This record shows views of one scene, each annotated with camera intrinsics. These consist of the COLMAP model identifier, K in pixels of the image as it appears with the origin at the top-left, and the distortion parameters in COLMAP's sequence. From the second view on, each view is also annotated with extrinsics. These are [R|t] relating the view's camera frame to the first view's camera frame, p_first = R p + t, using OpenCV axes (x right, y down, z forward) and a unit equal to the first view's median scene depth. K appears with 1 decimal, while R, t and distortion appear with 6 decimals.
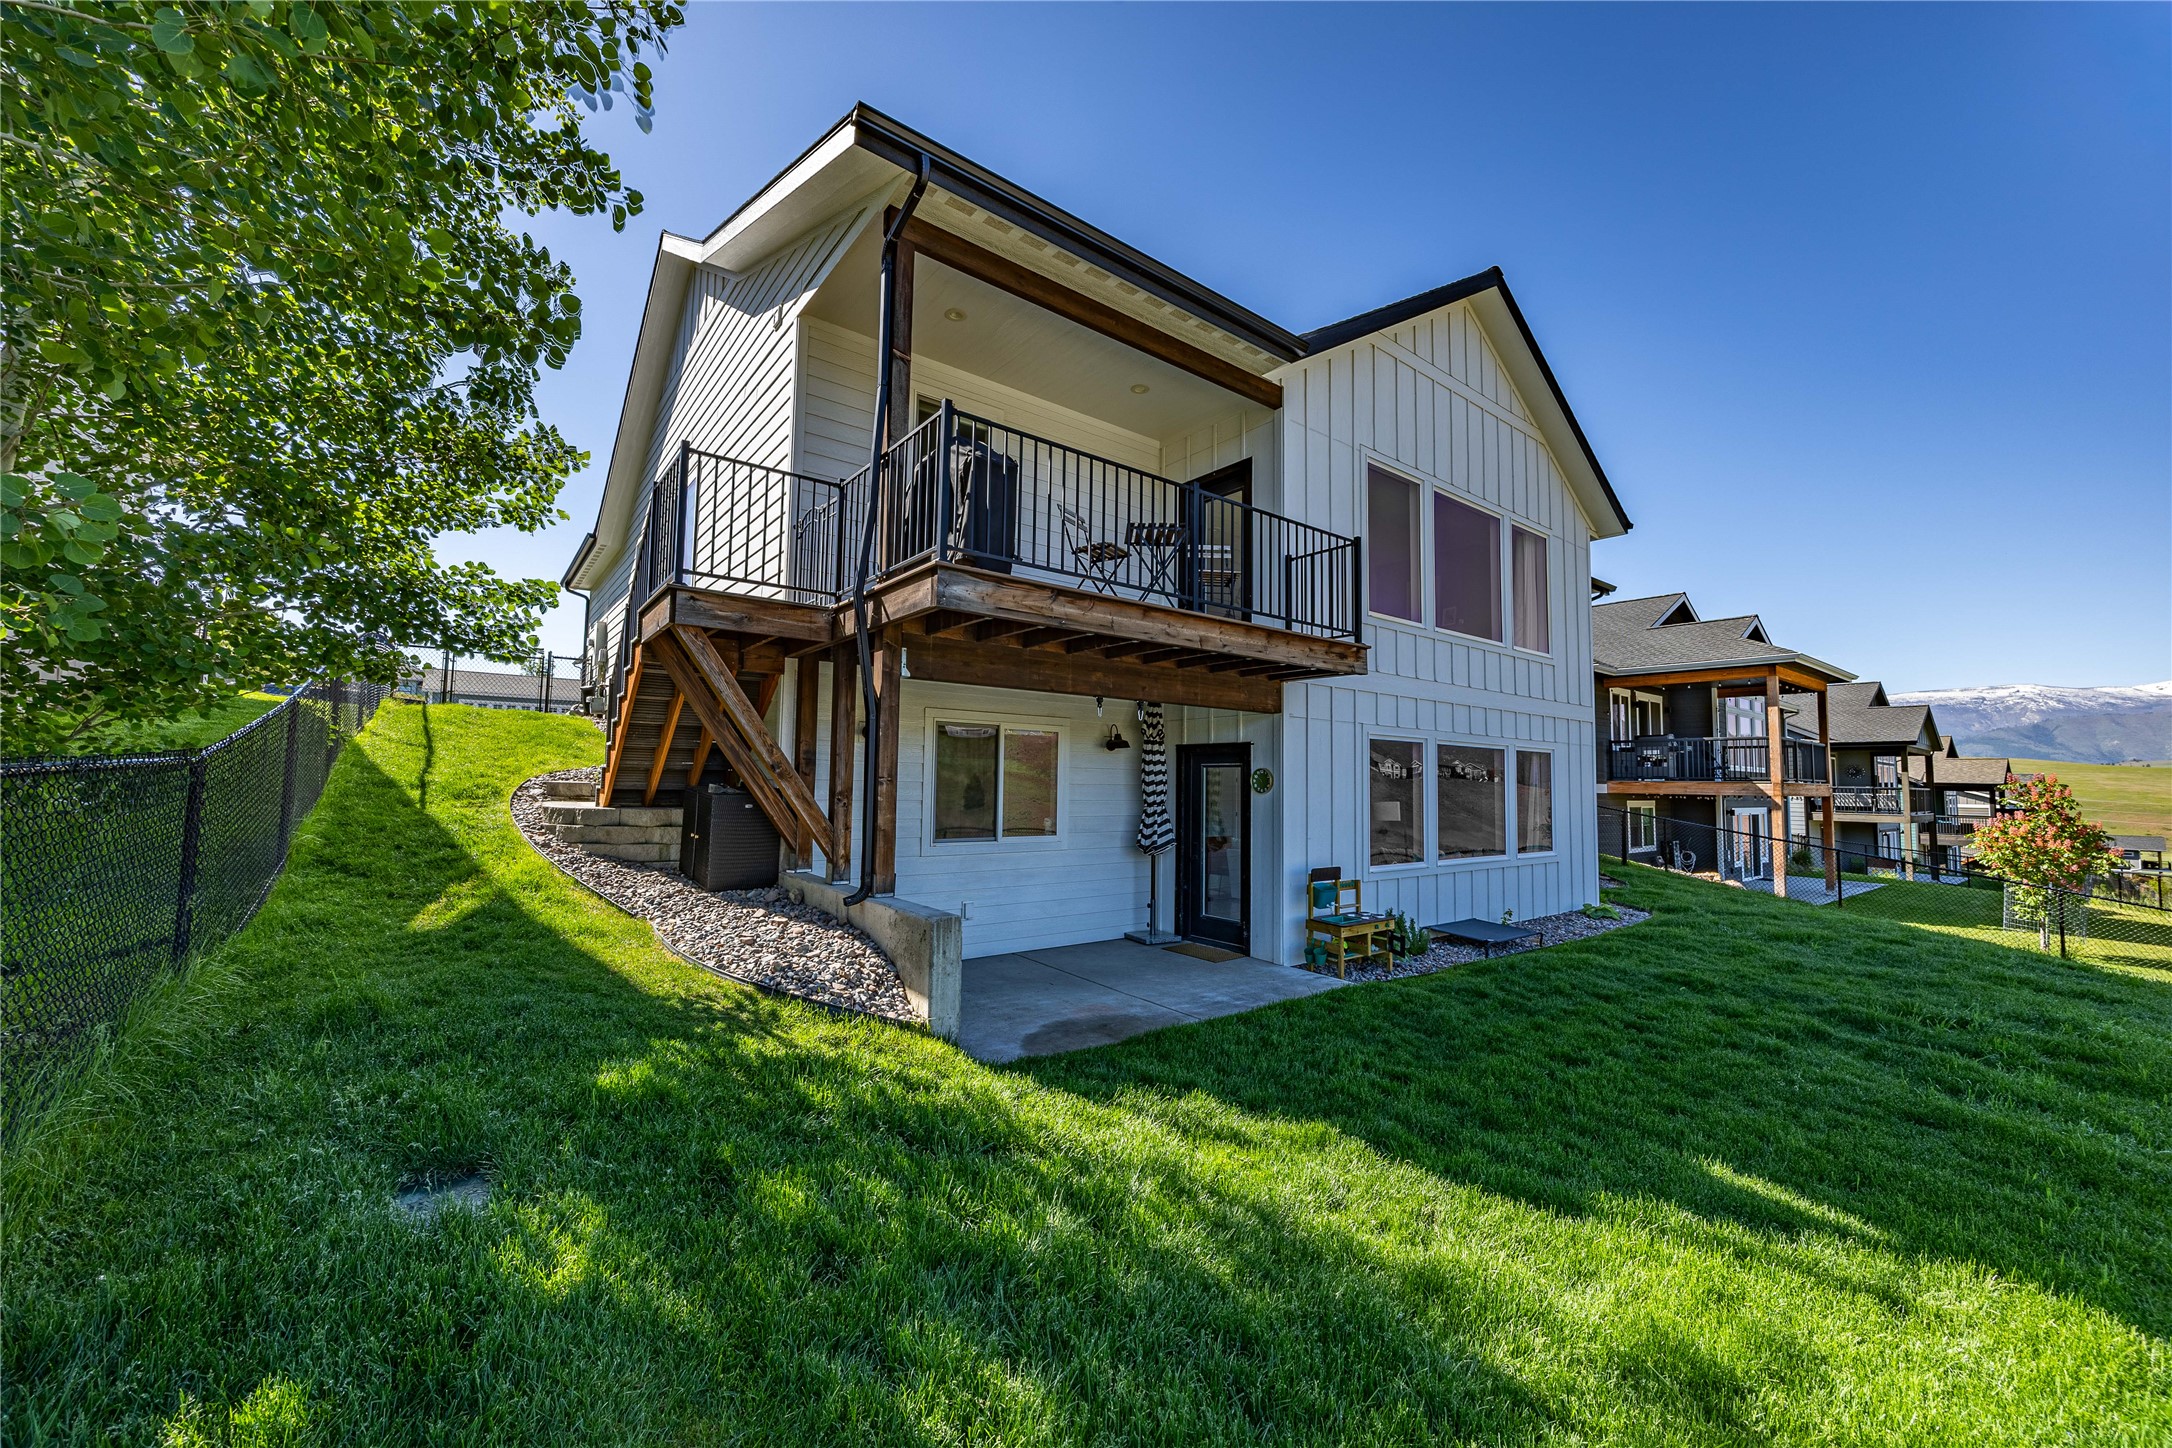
lens RADIAL K [[830.4, 0, 1079.1], [0, 830.4, 734.9], [0, 0, 1]] dist [-0.000527, -0.000055]
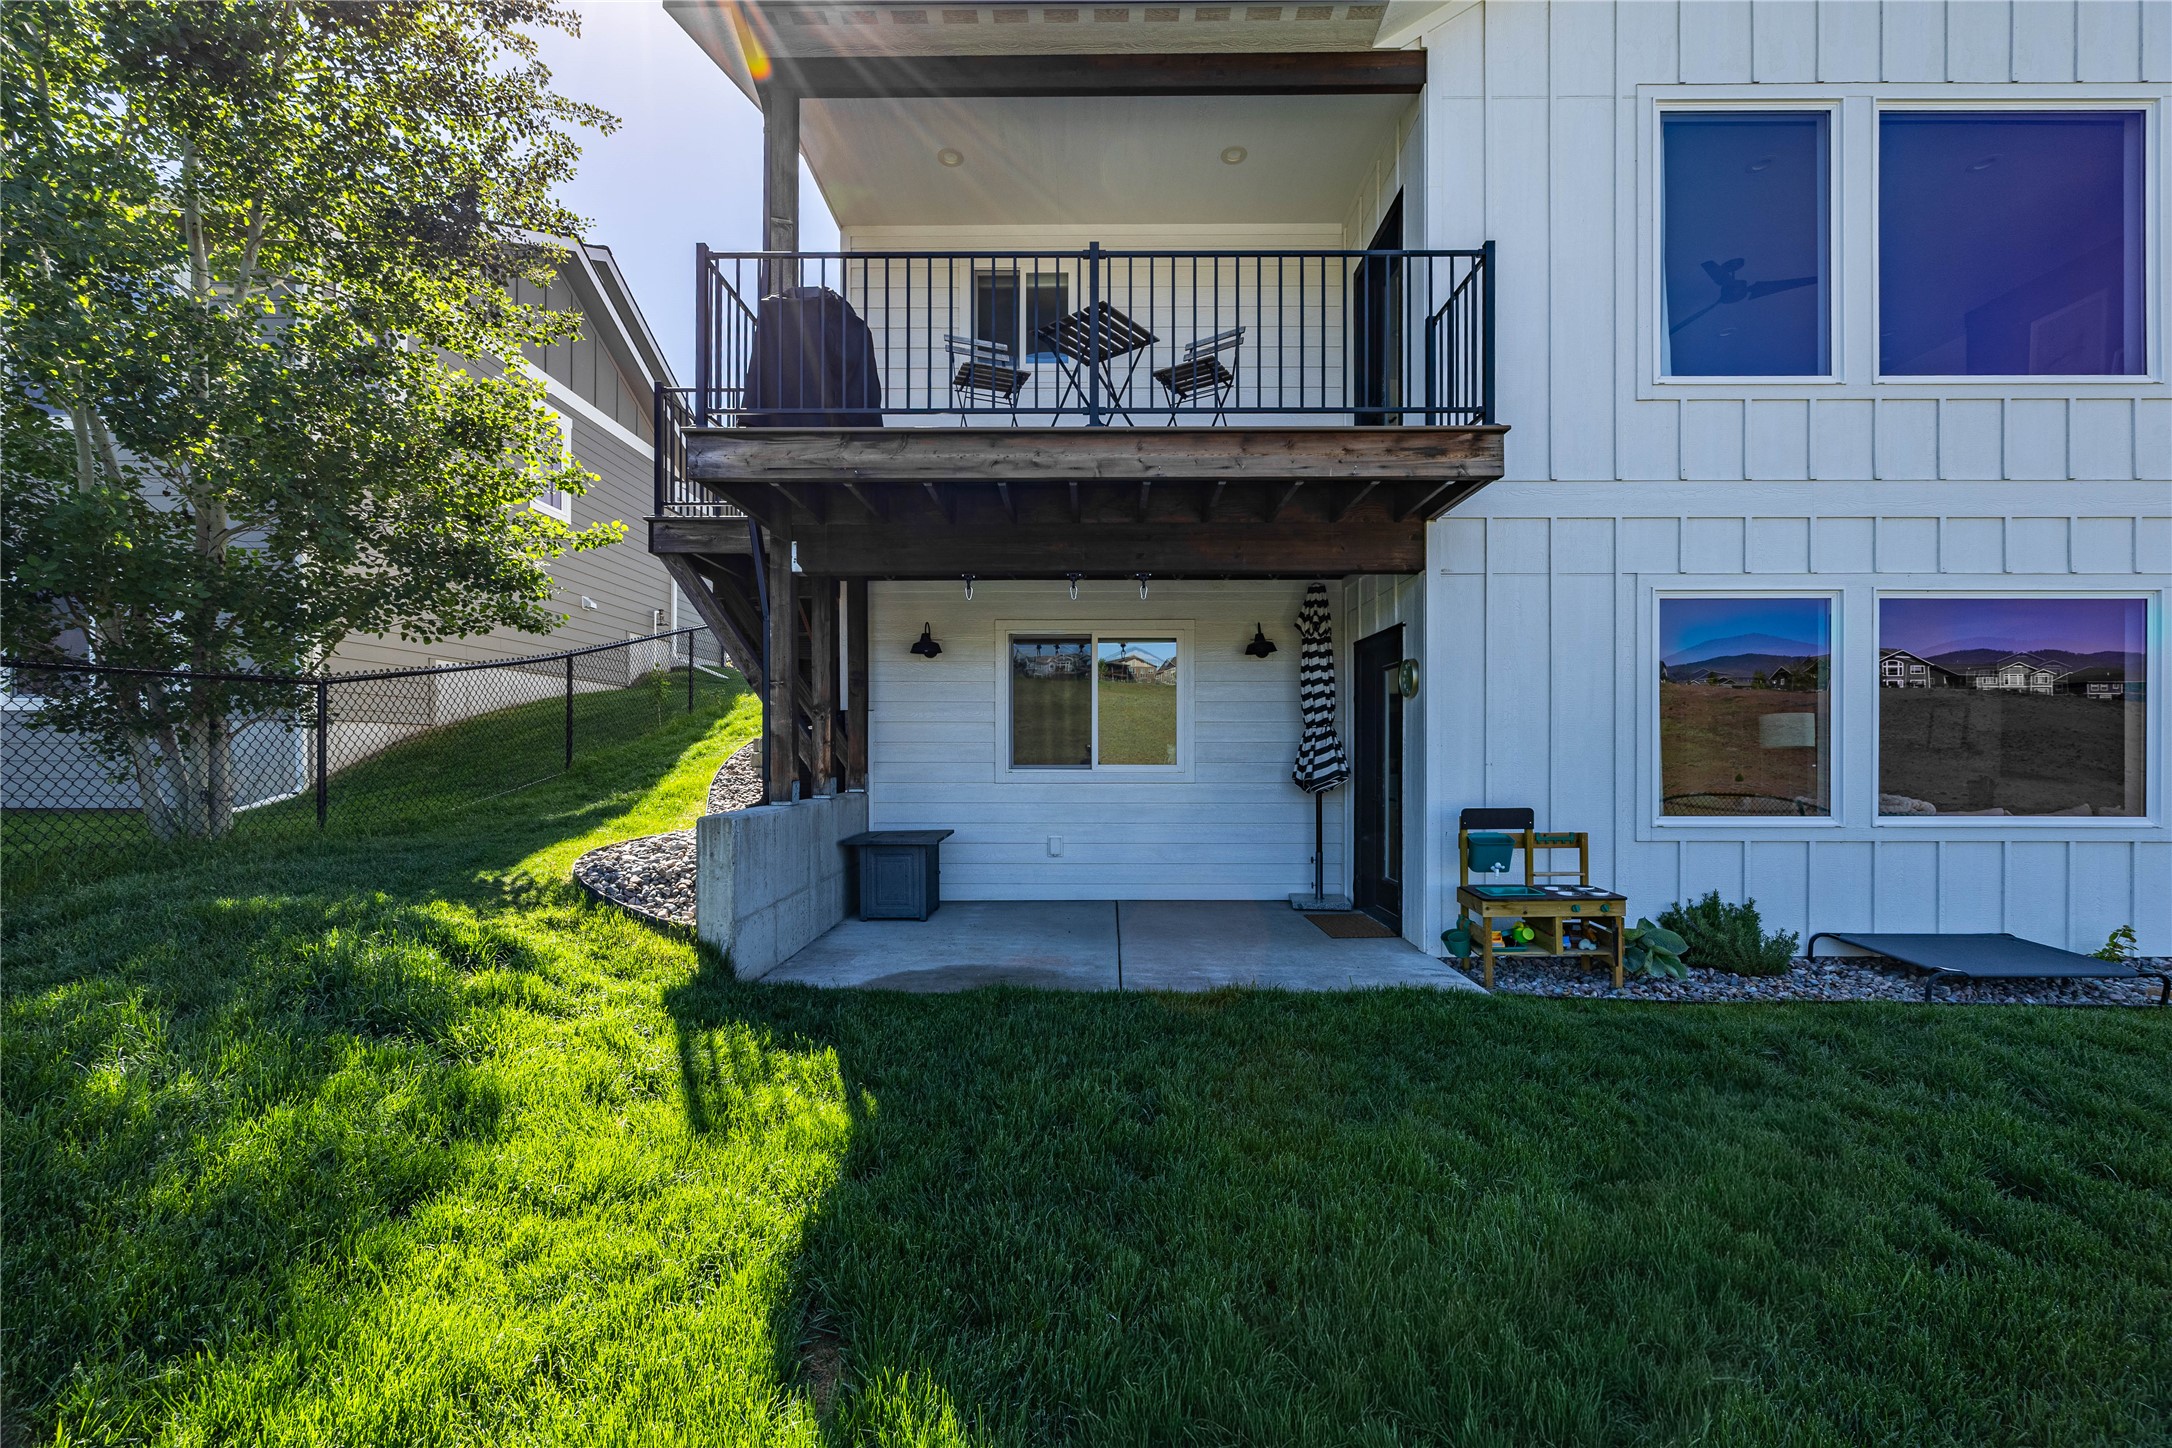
lens RADIAL K [[855.9, 0, 1070.1], [0, 855.9, 762.2], [0, 0, 1]] dist [-0.010430, 0.001258]
pose [[0.782521, -0.008239, -0.622570, 0.433573], [0.048105, 0.997724, 0.047261, 0.077678], [0.620763, -0.066931, 0.781136, 0.296218]]
